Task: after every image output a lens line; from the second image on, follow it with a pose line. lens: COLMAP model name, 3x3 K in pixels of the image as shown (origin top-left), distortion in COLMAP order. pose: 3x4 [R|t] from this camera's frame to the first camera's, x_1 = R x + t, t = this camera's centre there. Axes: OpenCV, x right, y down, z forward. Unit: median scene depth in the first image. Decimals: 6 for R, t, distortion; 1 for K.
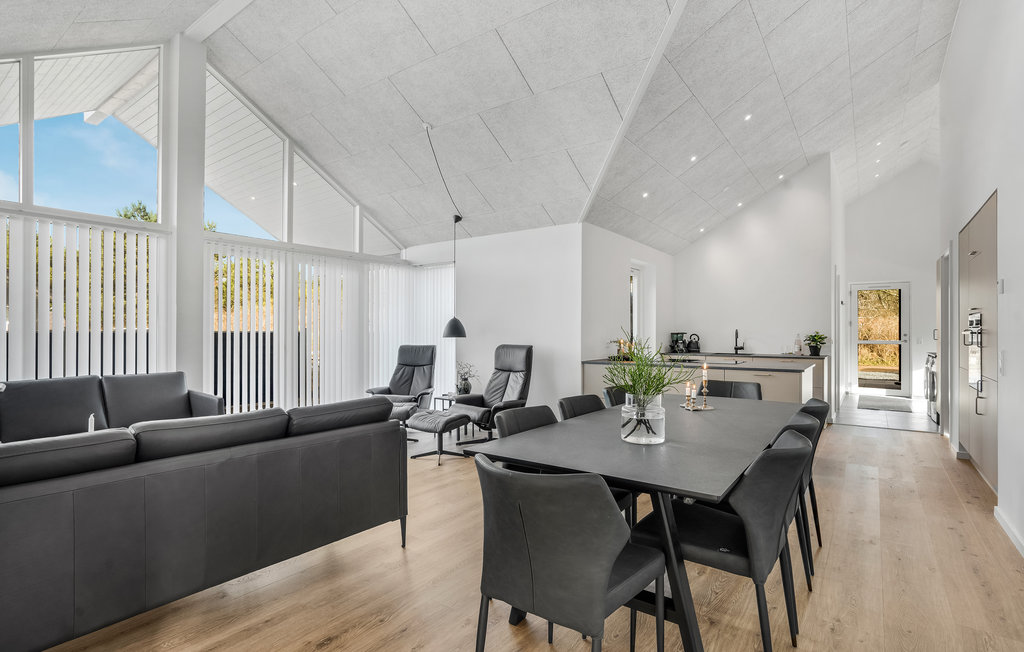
lens RADIAL K [[503.8, 0, 512.0], [0, 503.8, 326.0], [0, 0, 1]] dist [-0.035663, 0.016318]
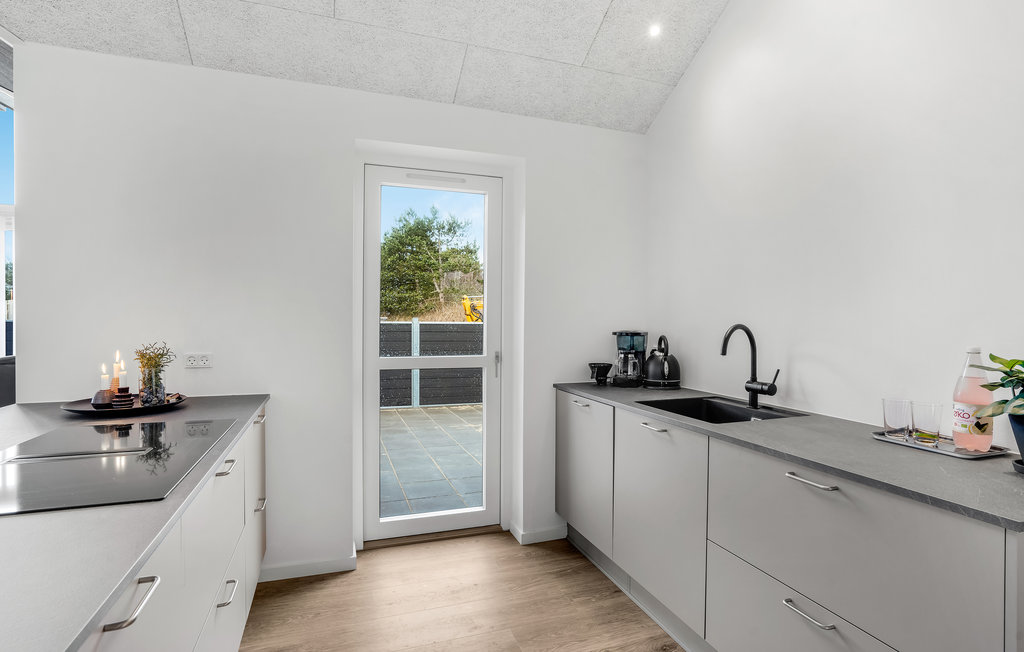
lens RADIAL K [[503.8, 0, 512.0], [0, 503.8, 326.0], [0, 0, 1]] dist [-0.035663, 0.016318]
pose [[0.826115, 0.014987, -0.563303, 0.514074], [-0.002882, 0.999746, 0.022372, 0.001143], [0.563495, -0.016858, 0.825948, 0.692314]]
